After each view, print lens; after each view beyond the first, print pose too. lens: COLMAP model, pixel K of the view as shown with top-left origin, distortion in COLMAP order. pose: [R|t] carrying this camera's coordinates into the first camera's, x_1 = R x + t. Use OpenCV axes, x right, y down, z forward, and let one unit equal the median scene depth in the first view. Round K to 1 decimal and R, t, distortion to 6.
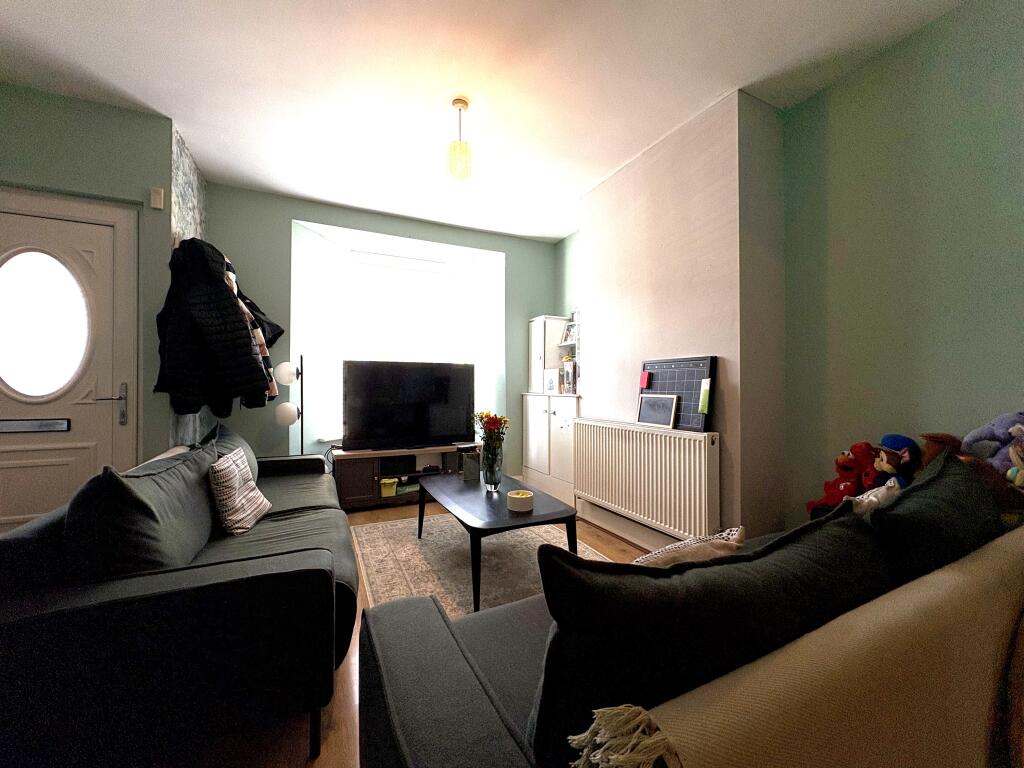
lens RADIAL K [[406.3, 0, 512.0], [0, 406.3, 384.0], [0, 0, 1]] dist [-0.001472, -0.000099]
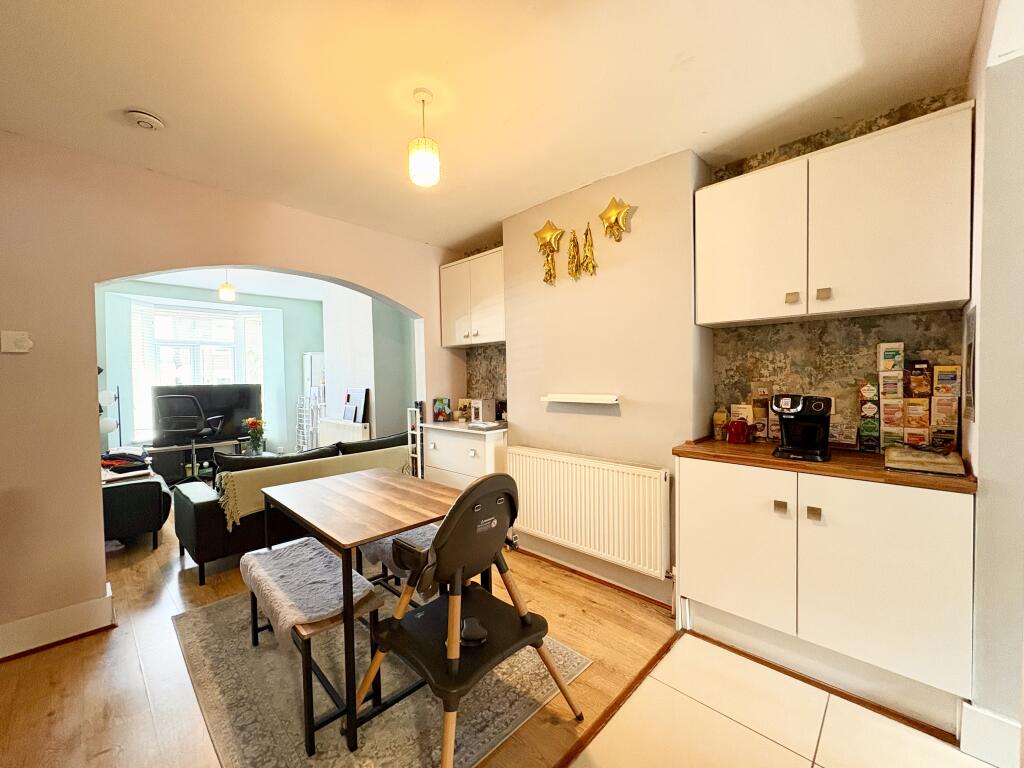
lens RADIAL K [[406.3, 0, 512.0], [0, 406.3, 384.0], [0, 0, 1]] dist [-0.001472, -0.000099]
pose [[0.936660, -0.021438, 0.349582, 0.309460], [0.014174, 0.999627, 0.023325, -0.088184], [-0.349952, -0.016893, 0.936615, -0.882391]]
